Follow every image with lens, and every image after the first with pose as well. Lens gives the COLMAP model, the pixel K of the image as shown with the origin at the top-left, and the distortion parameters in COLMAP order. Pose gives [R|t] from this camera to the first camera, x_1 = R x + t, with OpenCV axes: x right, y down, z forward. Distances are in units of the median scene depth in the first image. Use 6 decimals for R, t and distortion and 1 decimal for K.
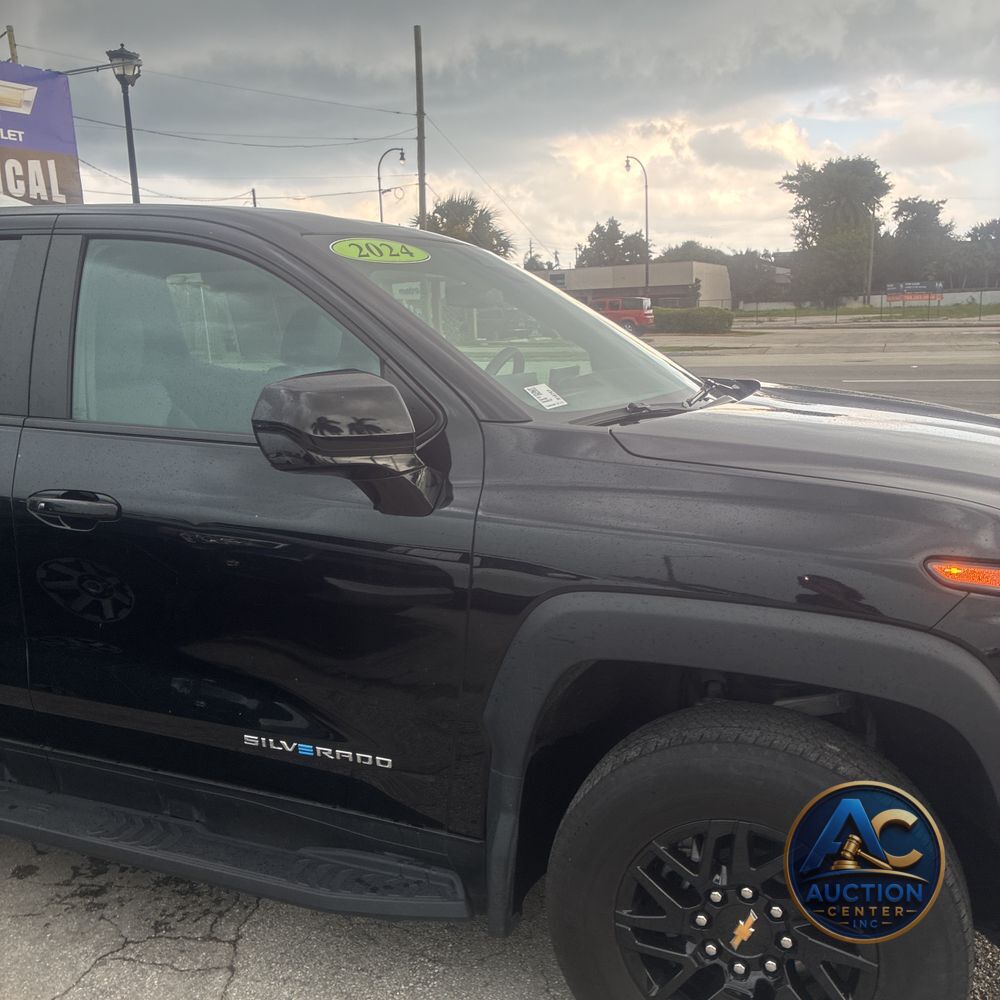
lens RADIAL K [[1032.7, 0, 500.9], [0, 1032.7, 507.0], [0, 0, 1]] dist [0.019192, 0.011628]
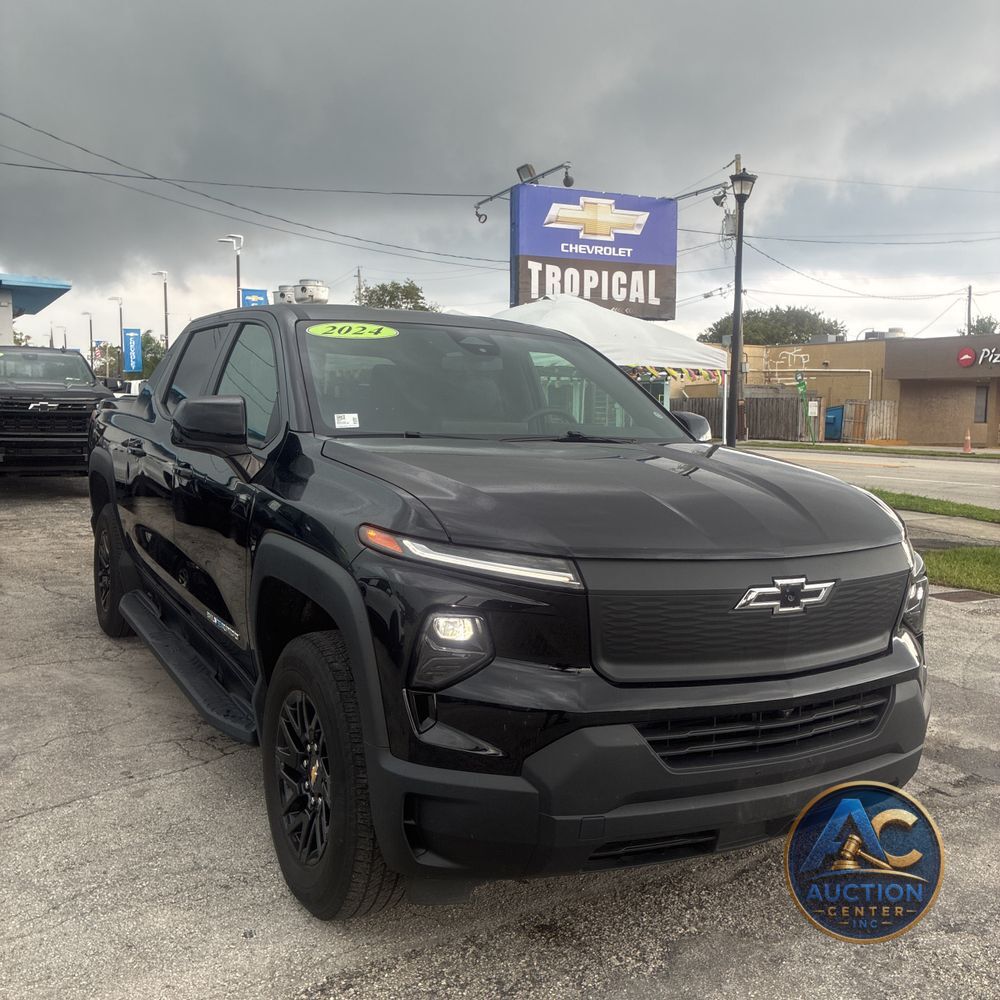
lens RADIAL K [[1034.3, 0, 502.5], [0, 1034.3, 514.6], [0, 0, 1]] dist [0.042892, -0.071140]
pose [[0.771391, 0.108269, -0.627084, 1.029414], [-0.160919, 0.986581, -0.027613, 0.029330], [0.615679, 0.122211, 0.778462, -0.031661]]
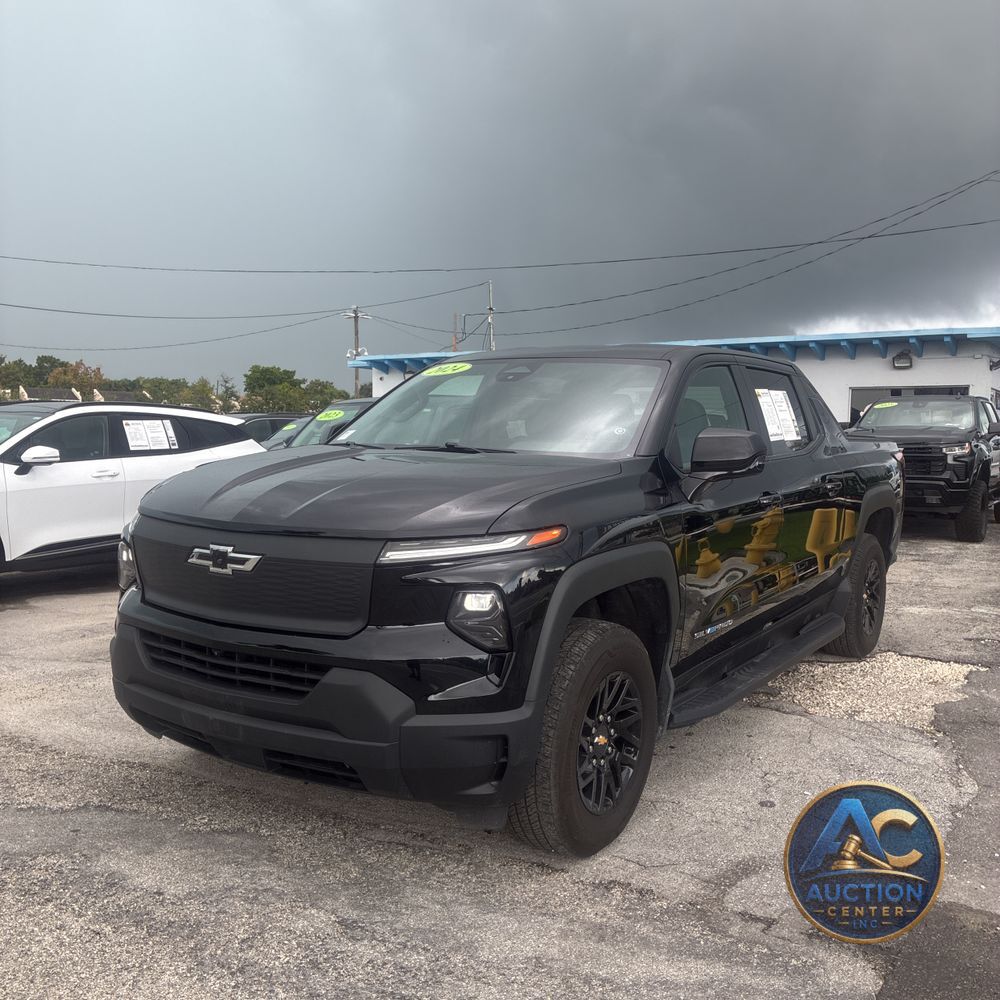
lens RADIAL K [[1034.3, 0, 502.5], [0, 1034.3, 514.6], [0, 0, 1]] dist [0.042892, -0.071140]
pose [[-0.228904, 0.090034, -0.969277, 1.769314], [-0.189949, 0.972442, 0.135186, -0.256407], [0.954737, 0.215058, -0.205494, 1.511716]]
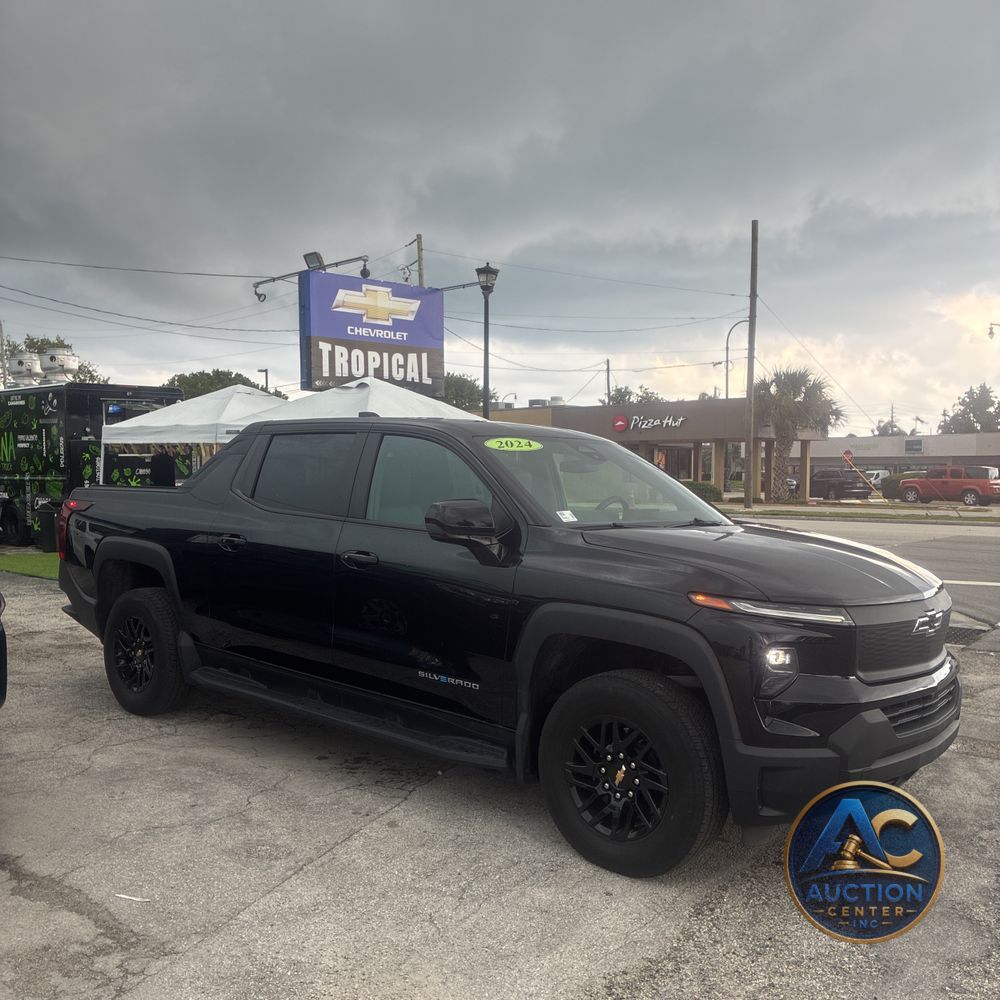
lens RADIAL K [[1042.0, 0, 500.0], [0, 1042.0, 500.0], [0, 0, 1]] dist [0.193280, -0.709045]
pose [[0.941724, 0.044176, -0.333472, 0.526365], [-0.096299, 0.985253, -0.141430, 0.144796], [0.322307, 0.165302, 0.932091, -0.859616]]
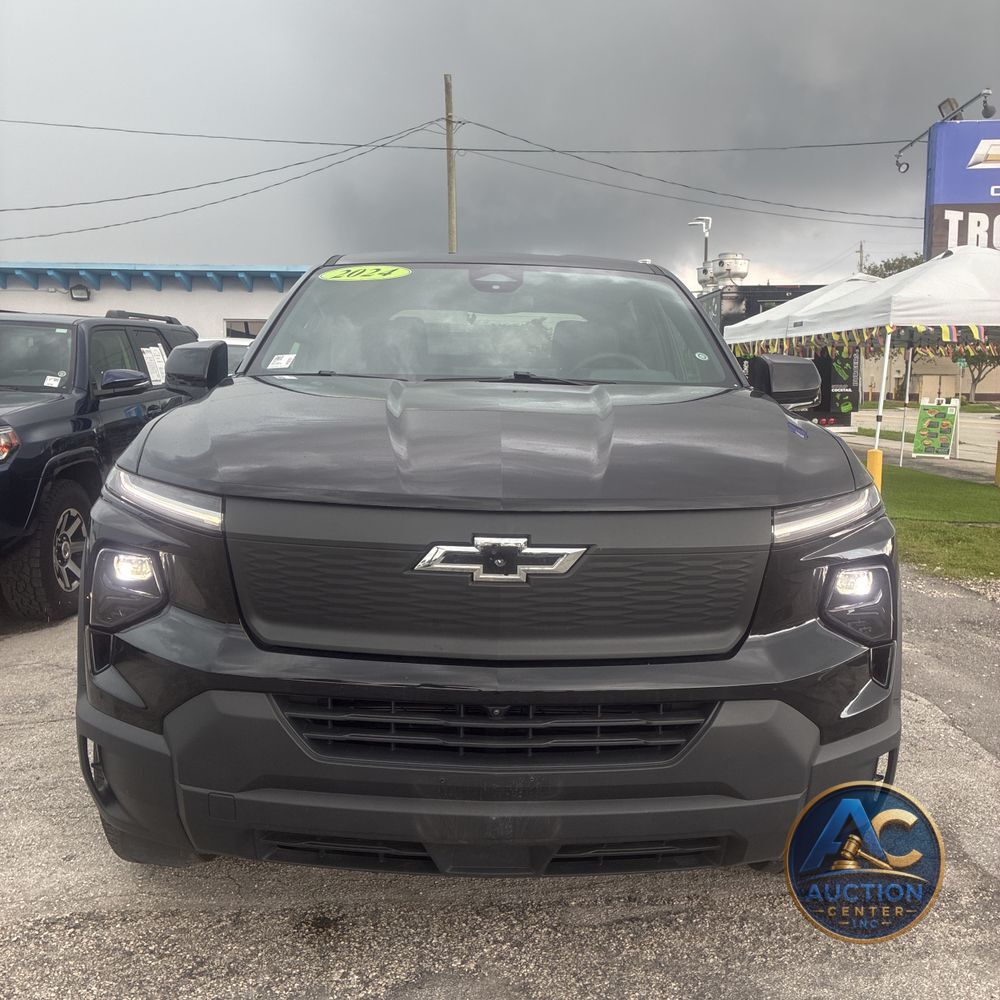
lens RADIAL K [[1034.3, 0, 502.5], [0, 1034.3, 514.6], [0, 0, 1]] dist [0.042892, -0.071140]
pose [[0.380316, 0.144883, -0.913438, 1.324841], [-0.196676, 0.977733, 0.073193, -0.055717], [0.903702, 0.151815, 0.400342, 0.619362]]
